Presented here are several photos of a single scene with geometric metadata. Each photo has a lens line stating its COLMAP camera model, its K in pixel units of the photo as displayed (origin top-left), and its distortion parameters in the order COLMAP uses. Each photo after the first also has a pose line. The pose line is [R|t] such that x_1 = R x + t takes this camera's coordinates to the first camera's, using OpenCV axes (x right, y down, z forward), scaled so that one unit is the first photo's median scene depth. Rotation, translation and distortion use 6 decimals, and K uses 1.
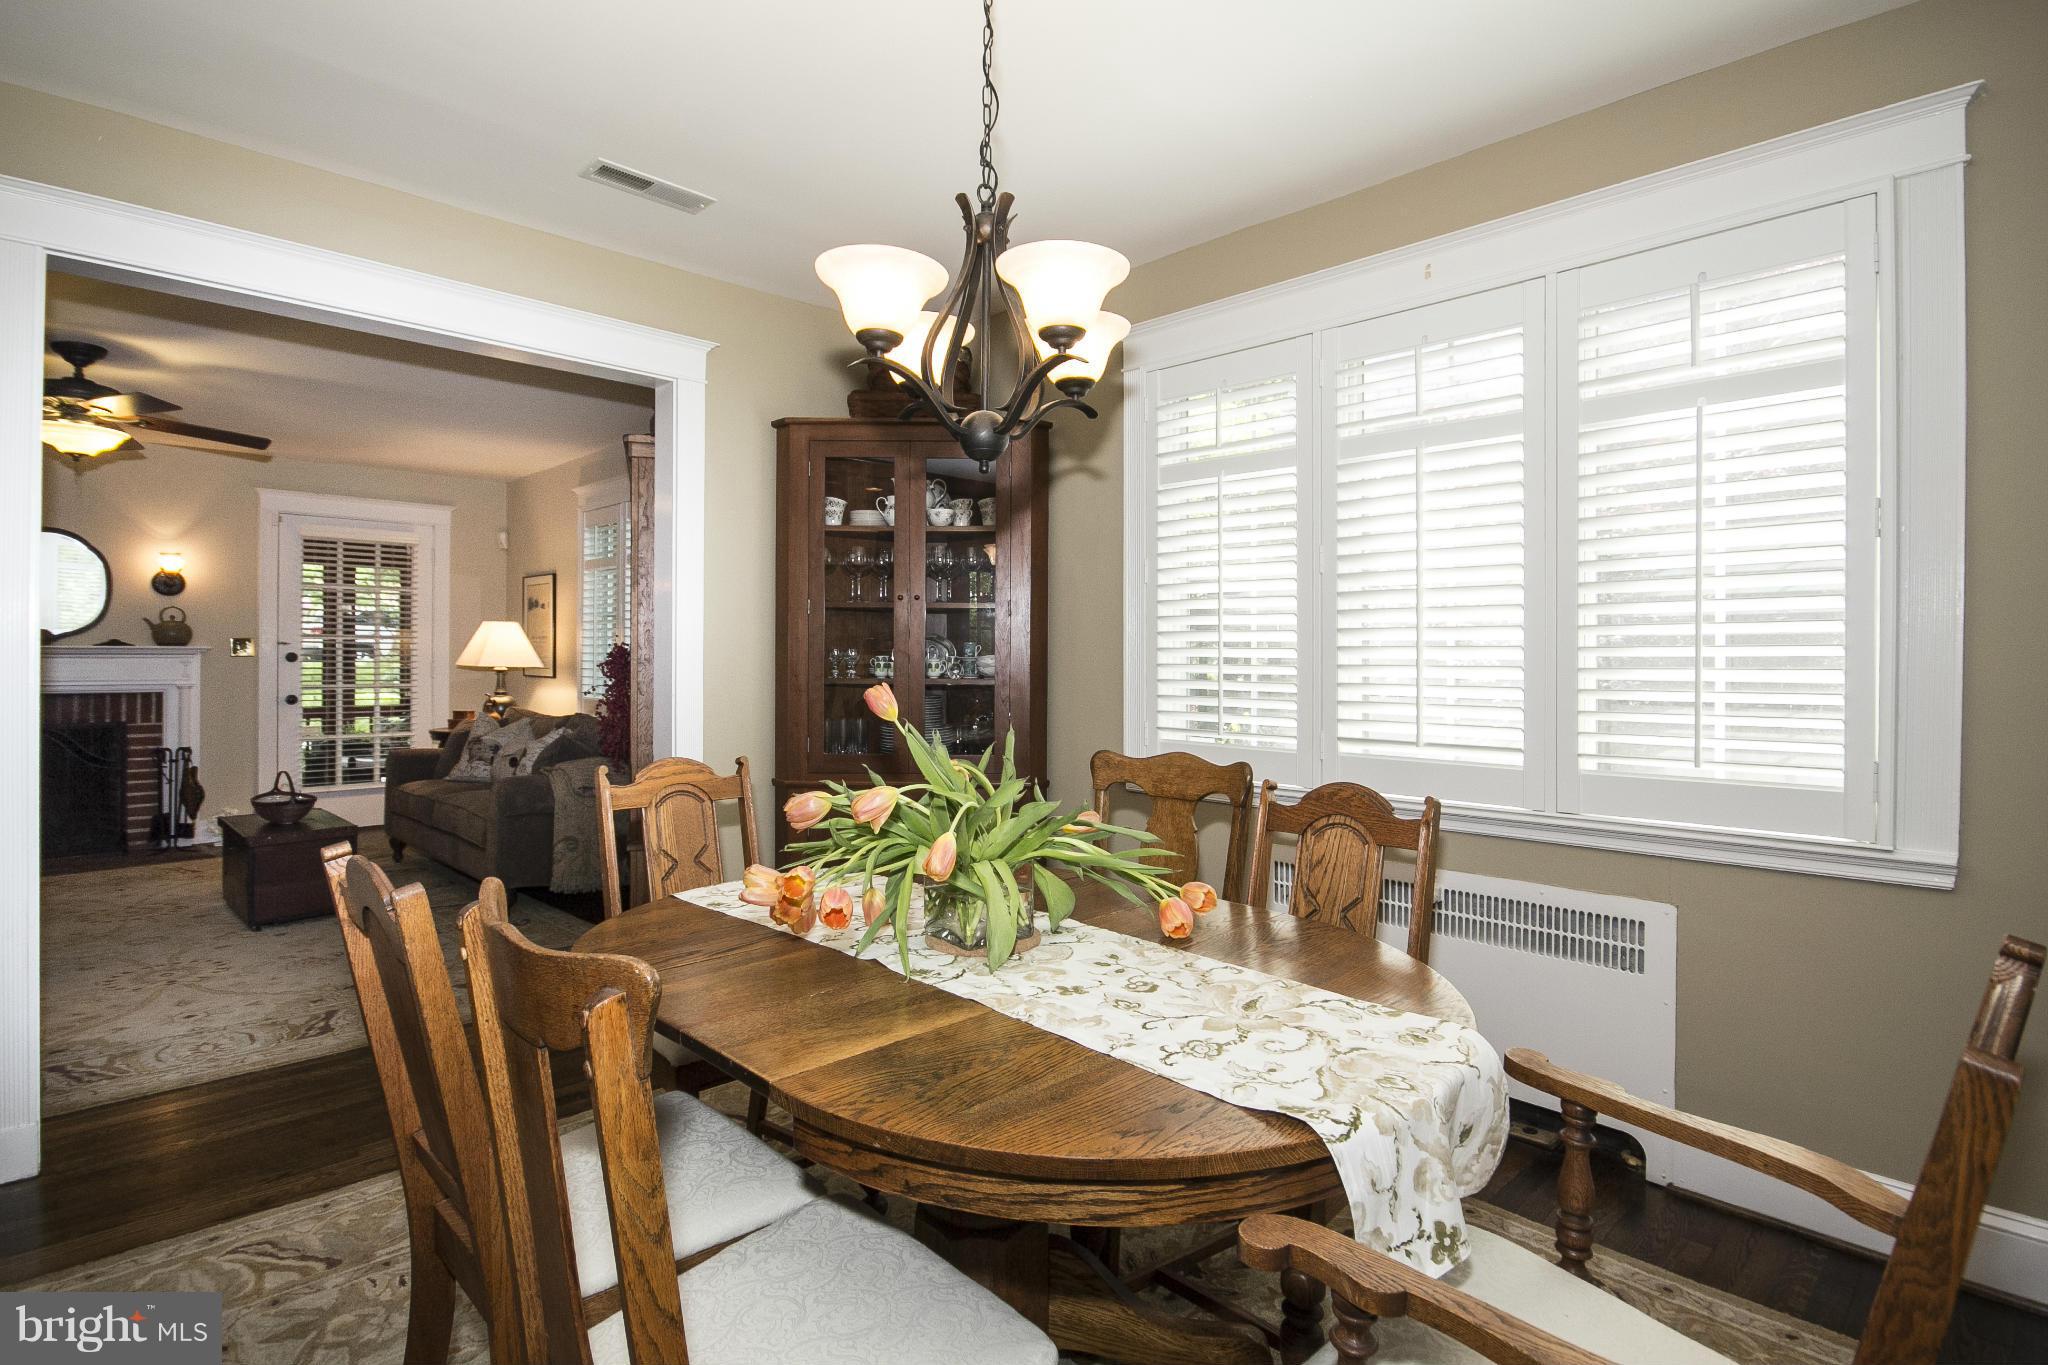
lens RADIAL K [[960.4, 0, 1069.9], [0, 960.4, 649.1], [0, 0, 1]] dist [-0.002706, -0.000457]
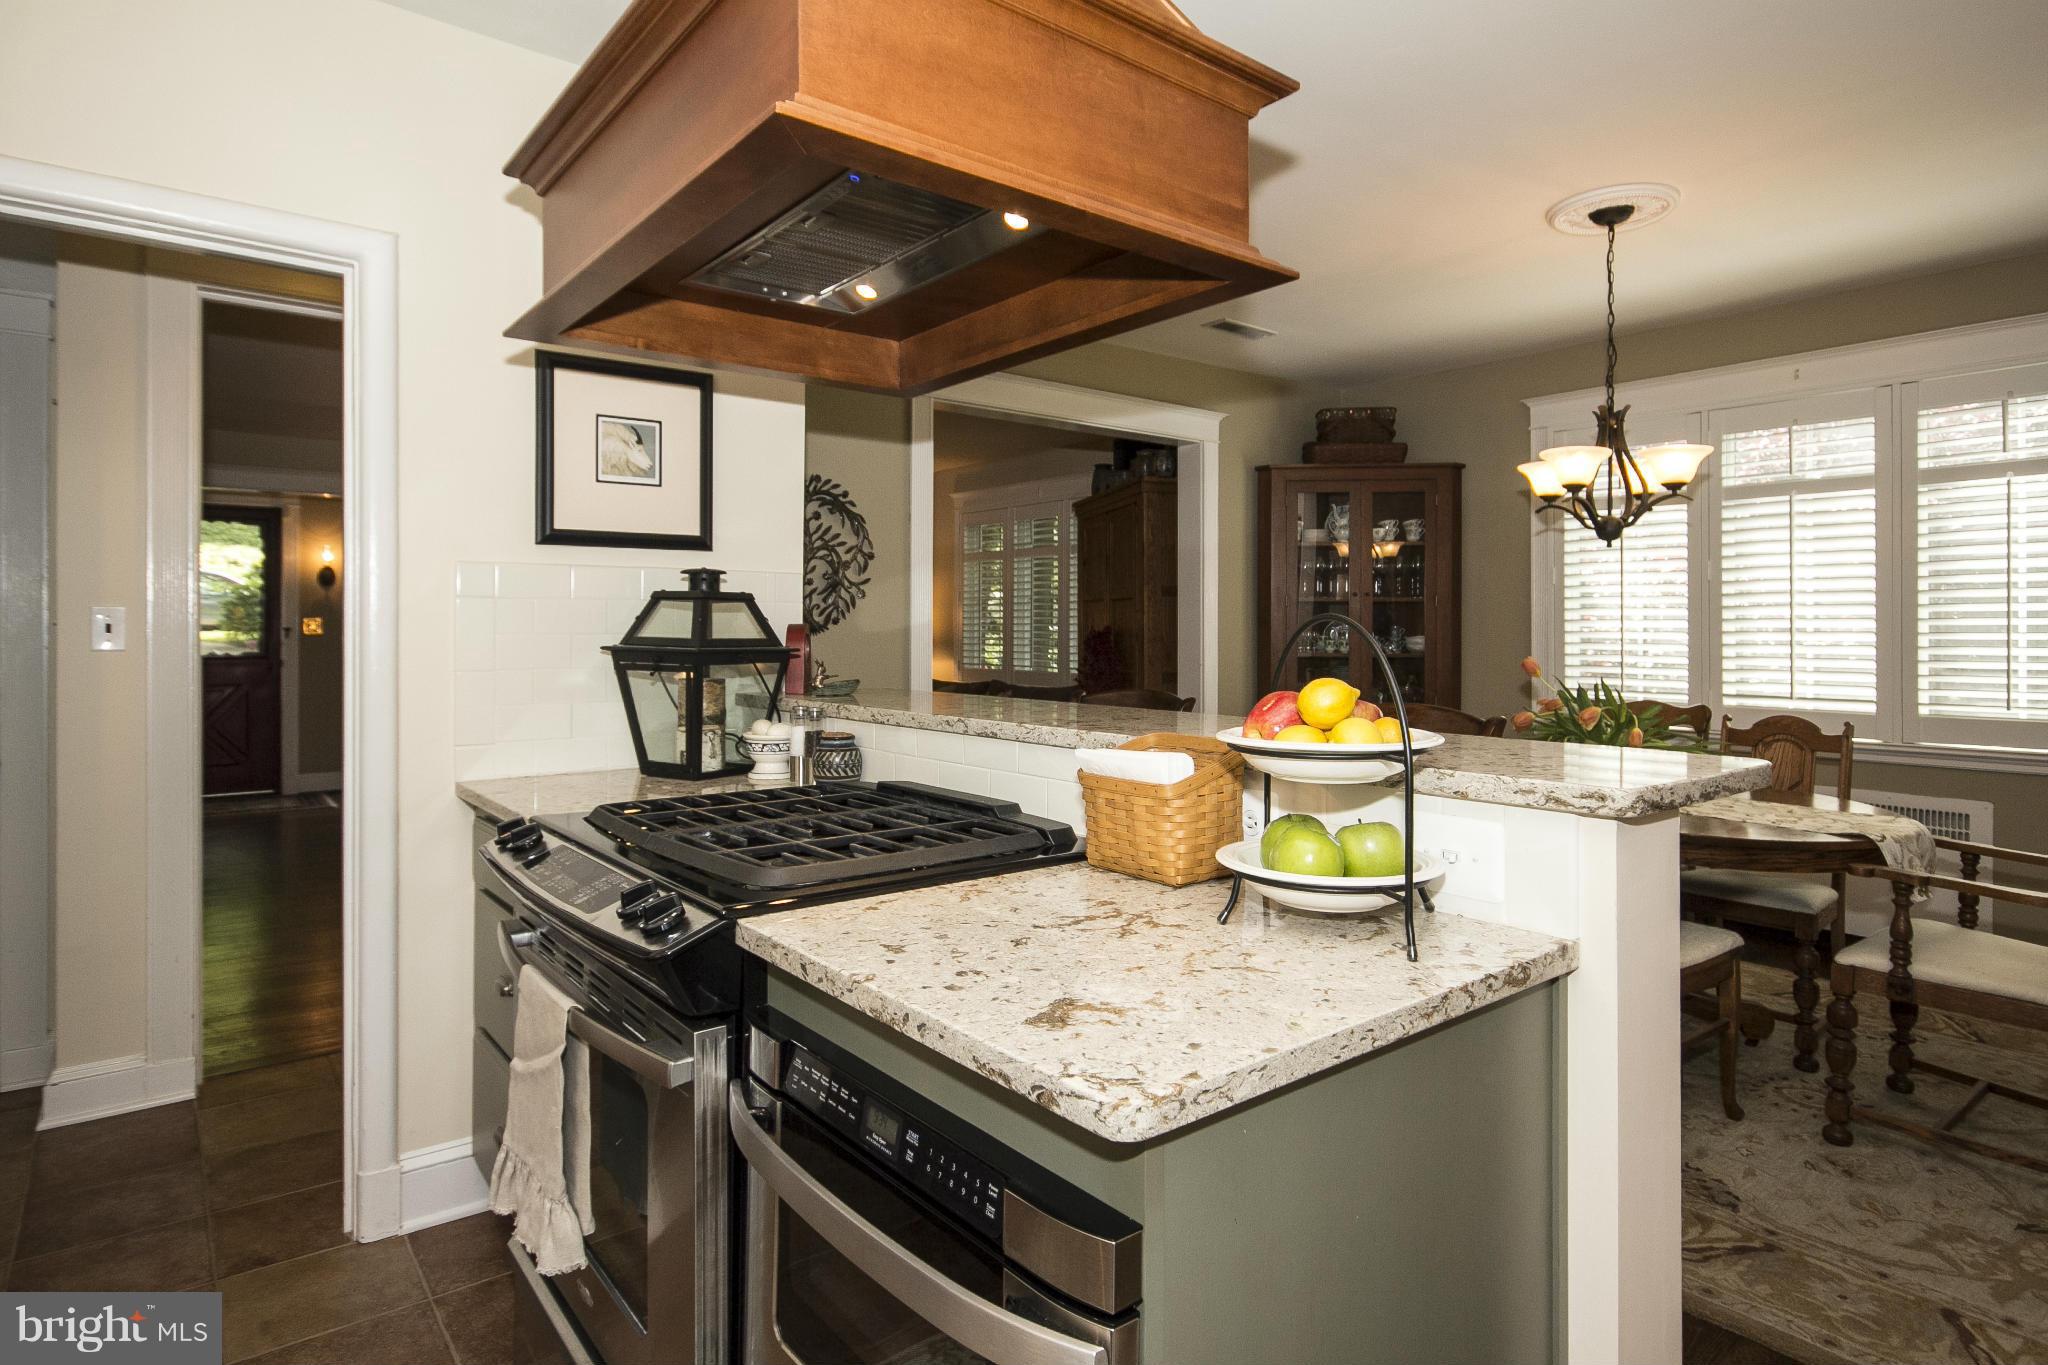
lens RADIAL K [[1096.6, 0, 1023.5], [0, 1096.6, 616.5], [0, 0, 1]] dist [-0.000502, 0.000297]
pose [[0.990458, -0.000074, -0.137816, -0.446705], [-0.000579, 0.999989, -0.004701, -0.015832], [0.137814, 0.004736, 0.990447, -0.635769]]
